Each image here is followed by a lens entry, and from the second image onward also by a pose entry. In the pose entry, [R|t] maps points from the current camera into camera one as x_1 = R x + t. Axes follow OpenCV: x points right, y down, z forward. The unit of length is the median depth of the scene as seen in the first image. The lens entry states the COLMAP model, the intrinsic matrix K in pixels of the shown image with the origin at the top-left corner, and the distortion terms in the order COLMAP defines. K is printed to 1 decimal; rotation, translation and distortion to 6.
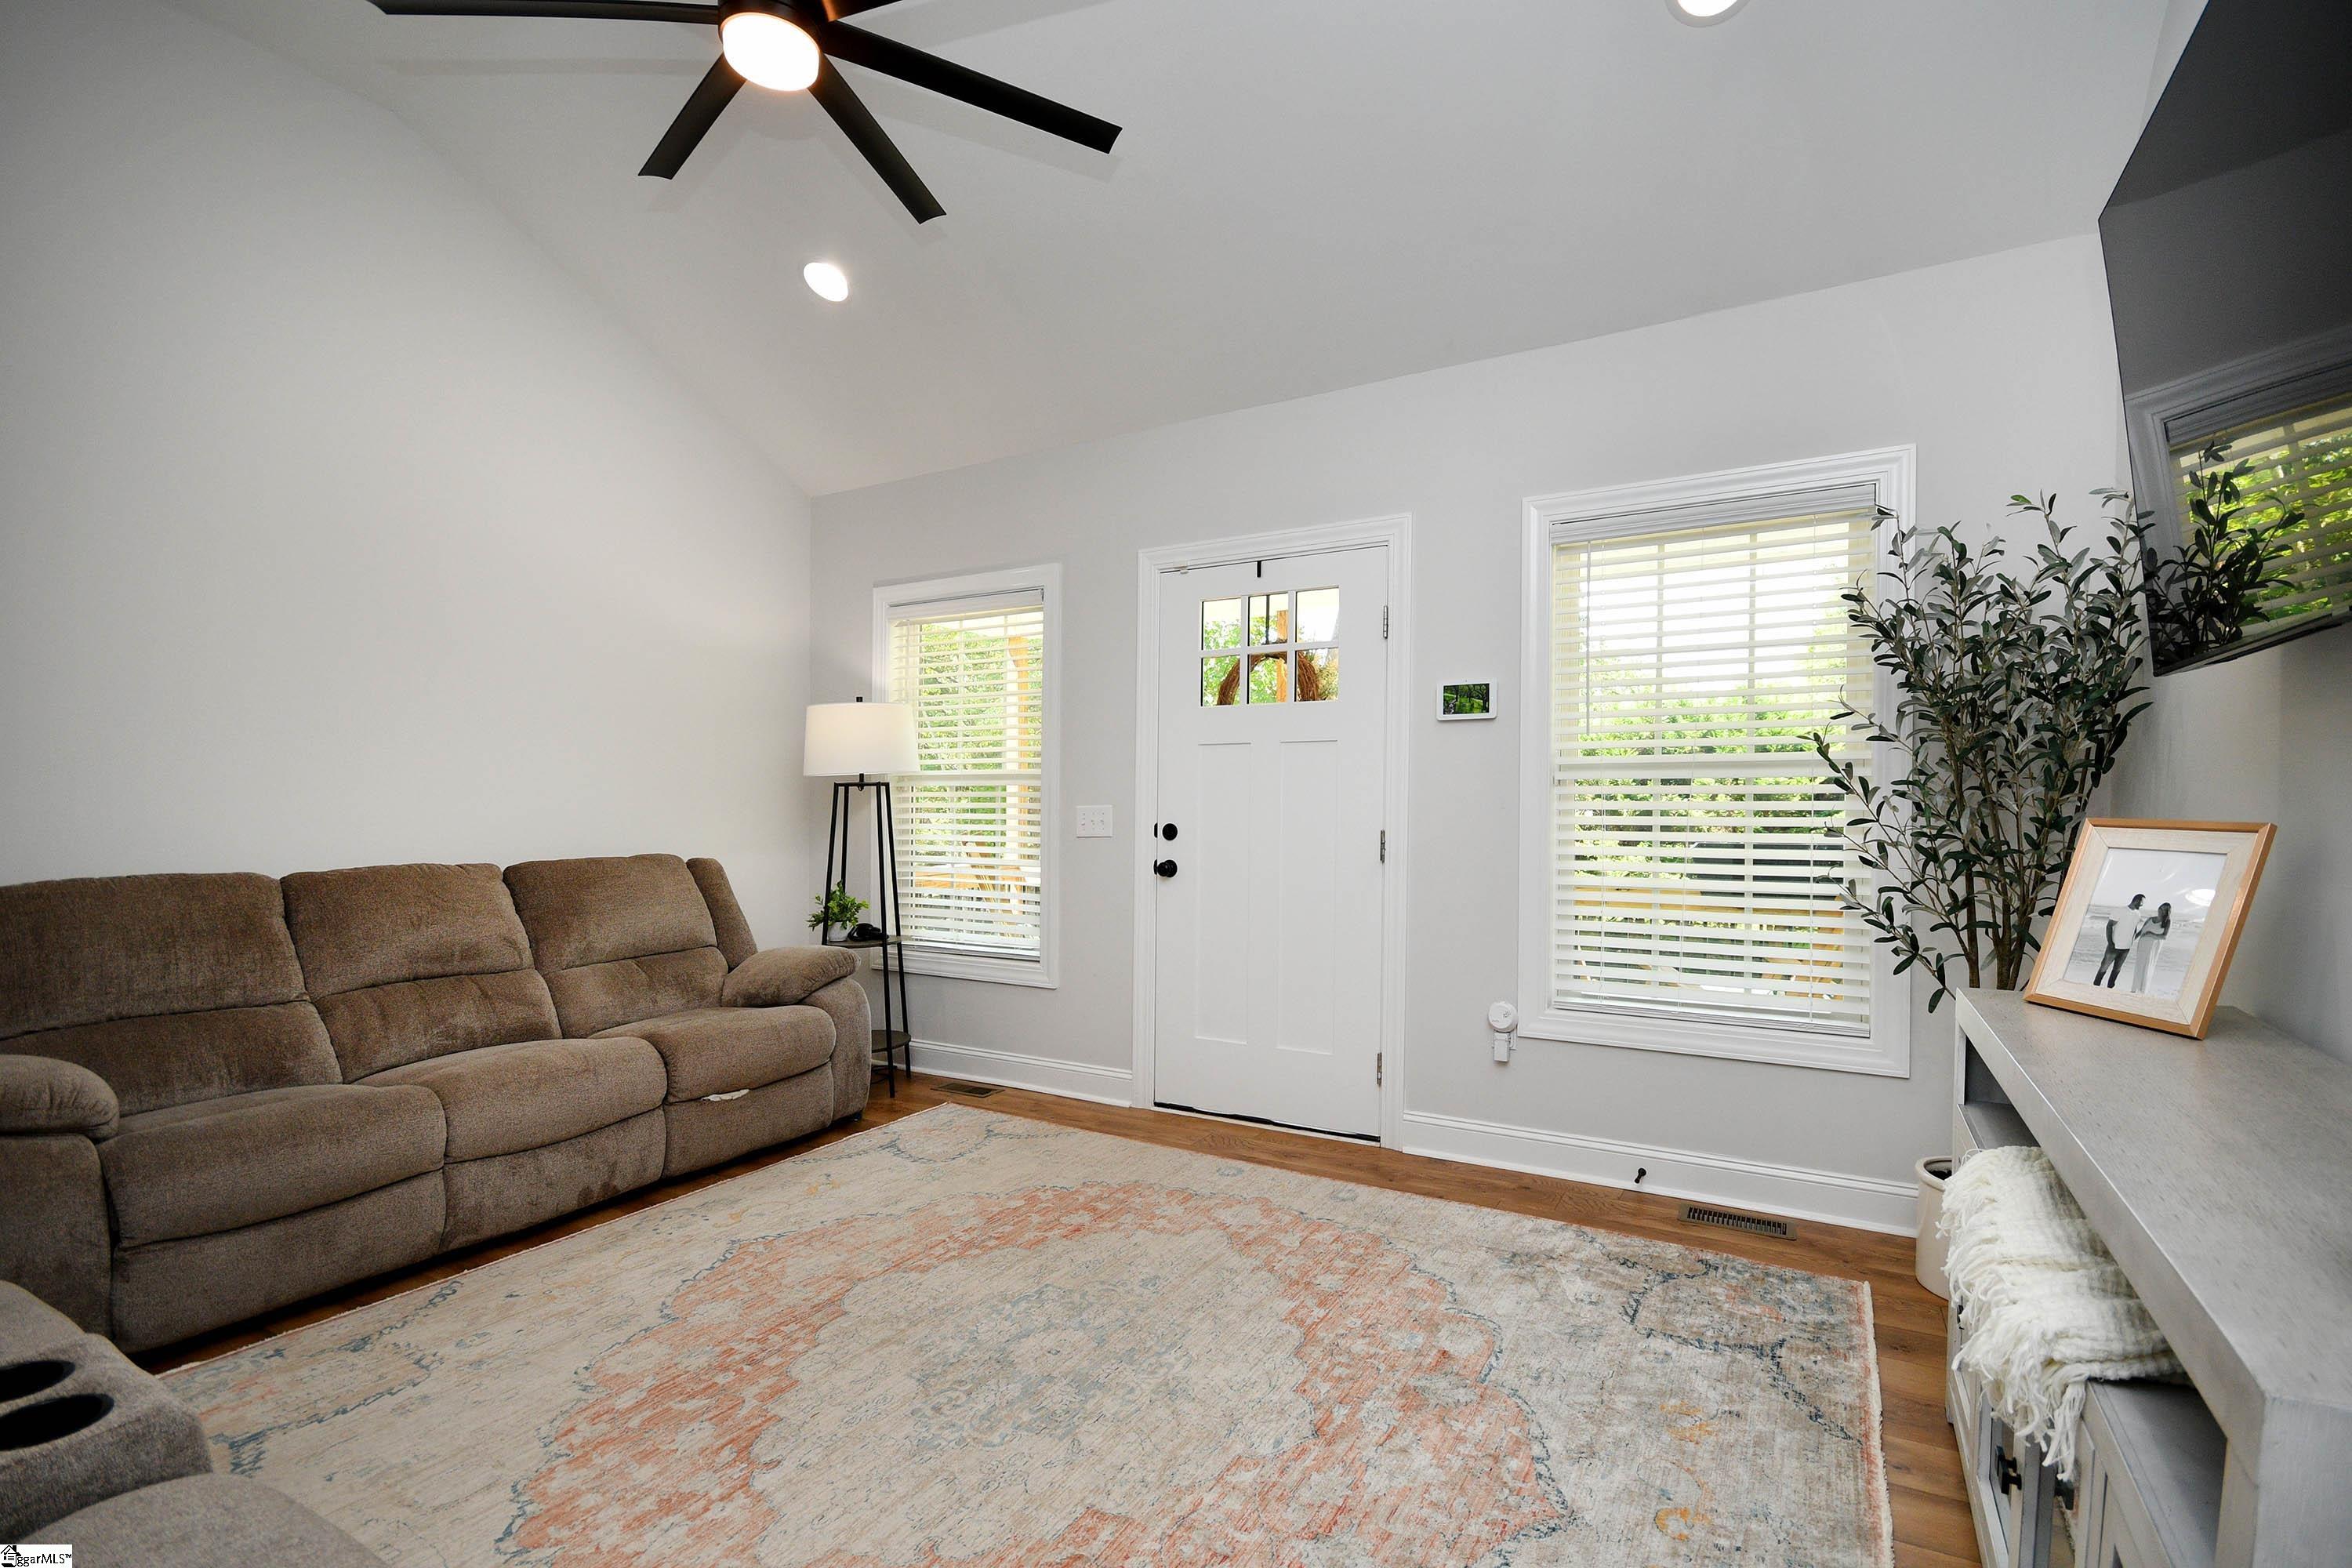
lens RADIAL K [[1059.8, 0, 1201.8], [0, 1059.8, 781.1], [0, 0, 1]] dist [-0.002861, 0.000236]
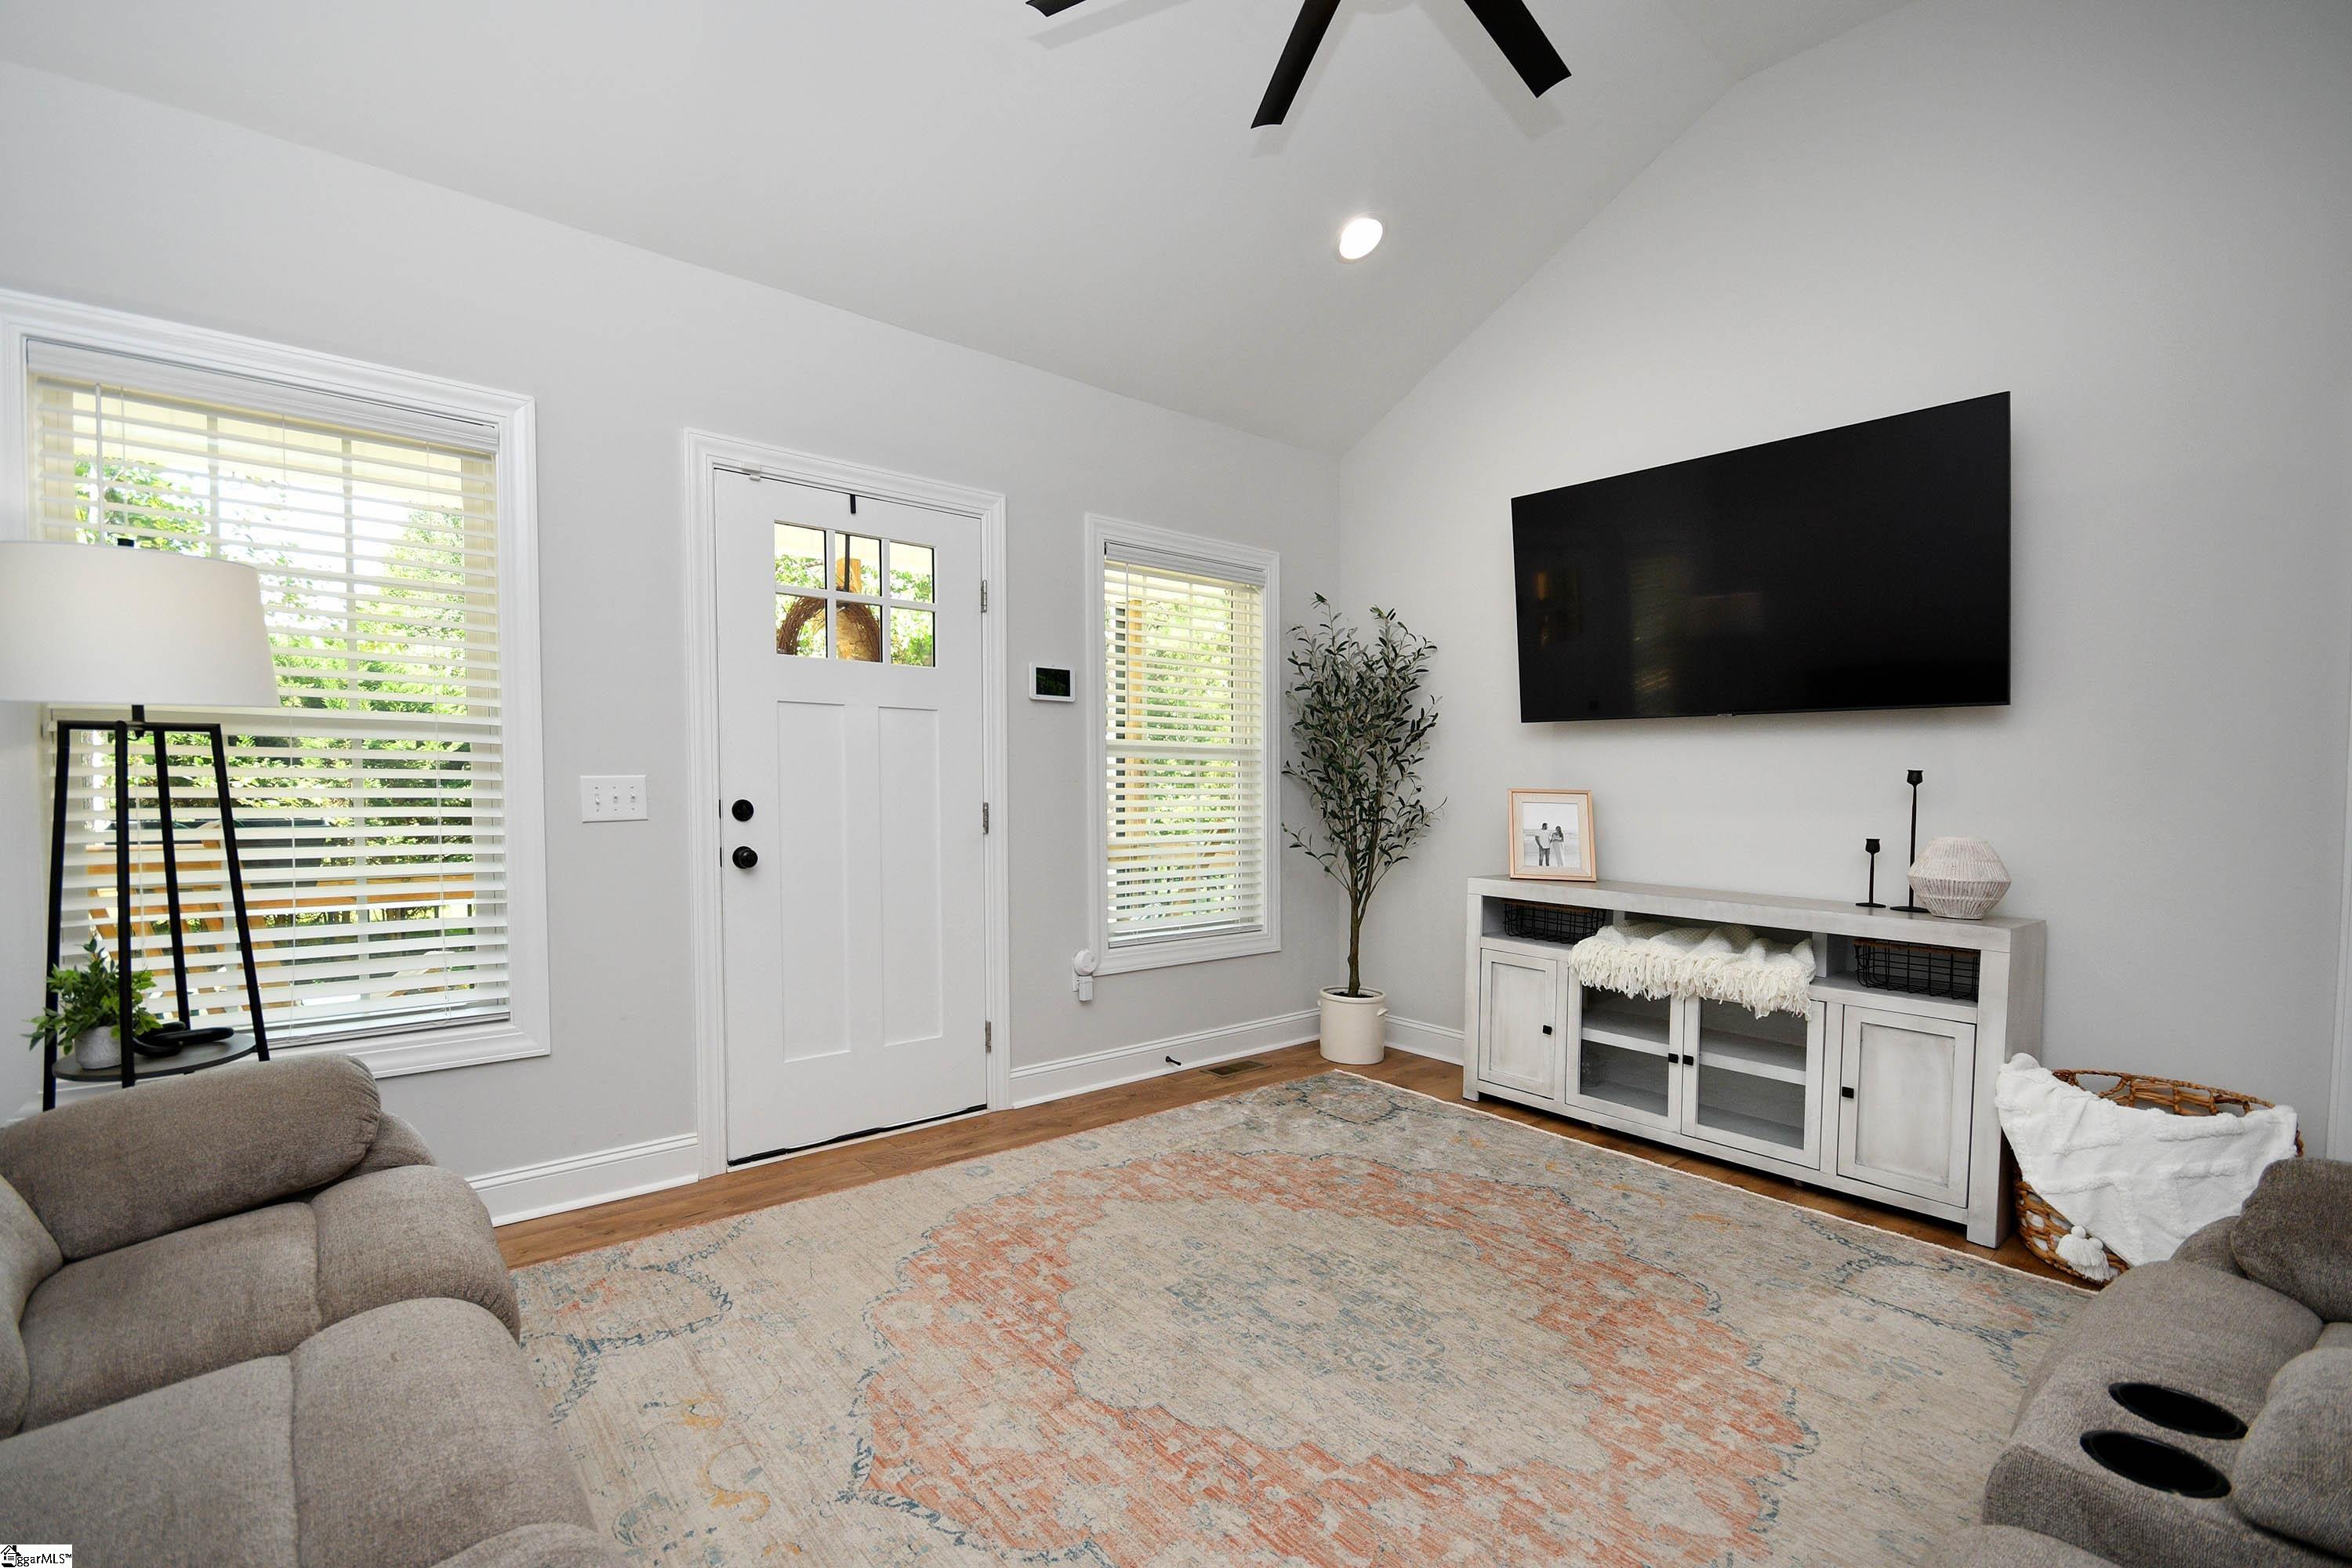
lens RADIAL K [[1059.8, 0, 1201.8], [0, 1059.8, 781.1], [0, 0, 1]] dist [-0.002861, 0.000236]
pose [[0.337475, 0.001514, 0.941333, -0.759569], [-0.029611, 0.999521, 0.009008, 0.011098], [-0.940869, -0.030914, 0.337358, 0.495526]]
